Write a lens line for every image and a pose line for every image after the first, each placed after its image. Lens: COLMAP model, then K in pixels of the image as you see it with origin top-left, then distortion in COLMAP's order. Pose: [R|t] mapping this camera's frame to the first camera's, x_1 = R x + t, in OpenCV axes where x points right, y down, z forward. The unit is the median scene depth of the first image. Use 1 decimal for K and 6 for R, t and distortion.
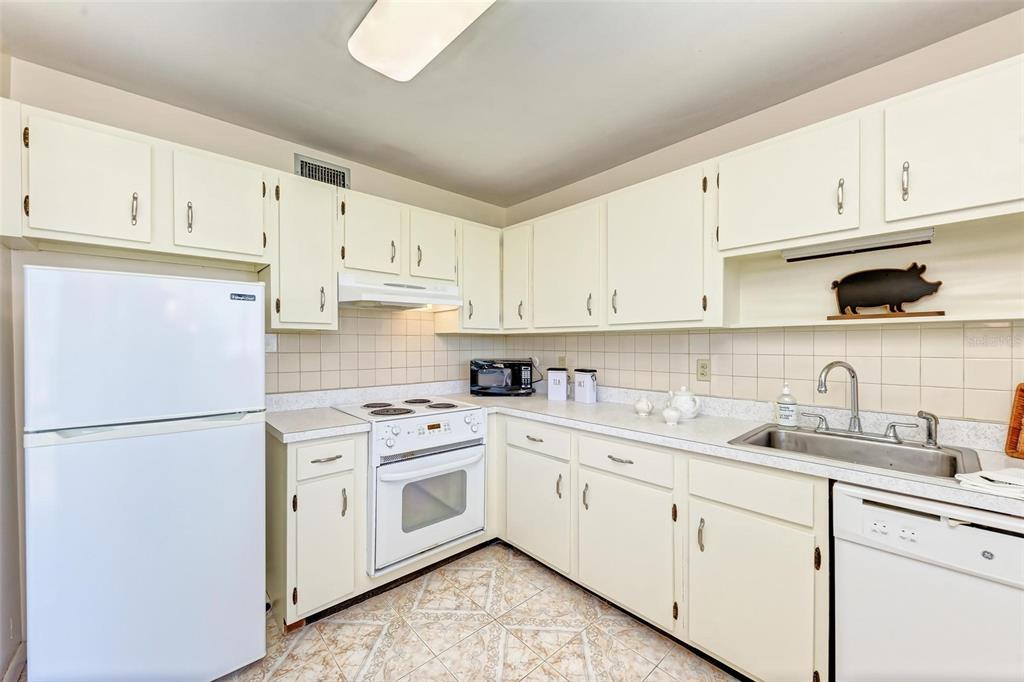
lens RADIAL K [[390.6, 0, 511.0], [0, 390.6, 342.4], [0, 0, 1]] dist [0.009317, -0.005669]
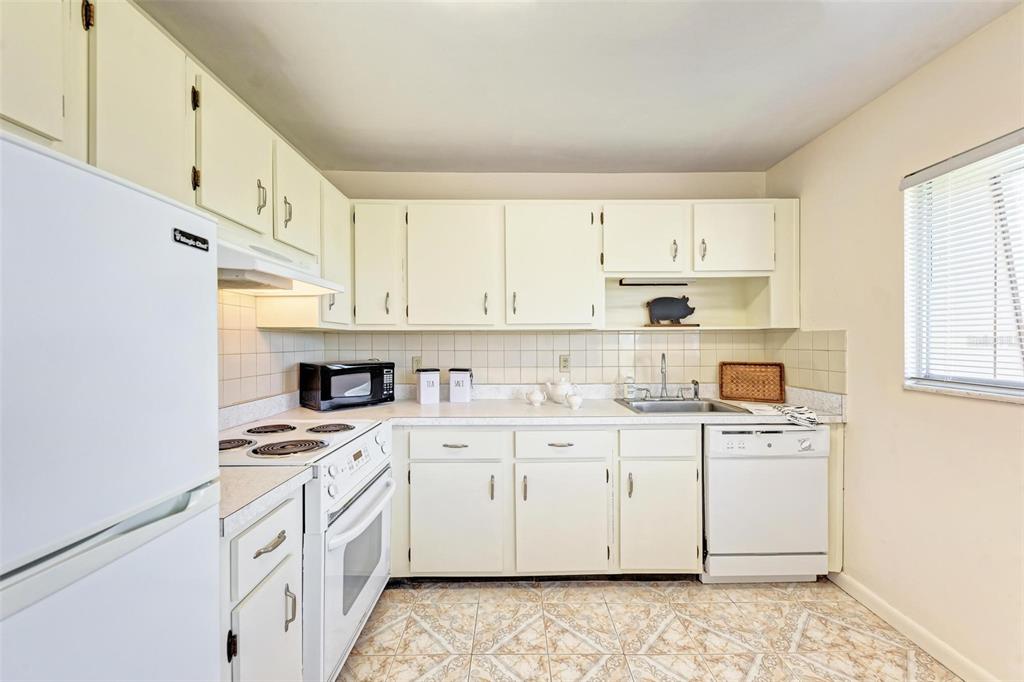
lens RADIAL K [[390.6, 0, 514.0], [0, 390.6, 340.9], [0, 0, 1]] dist [0.009317, -0.005669]
pose [[0.662557, 0.002489, 0.749007, -0.549719], [-0.001104, 0.999997, -0.002346, 0.001930], [-0.749011, 0.000728, 0.662557, 0.293146]]
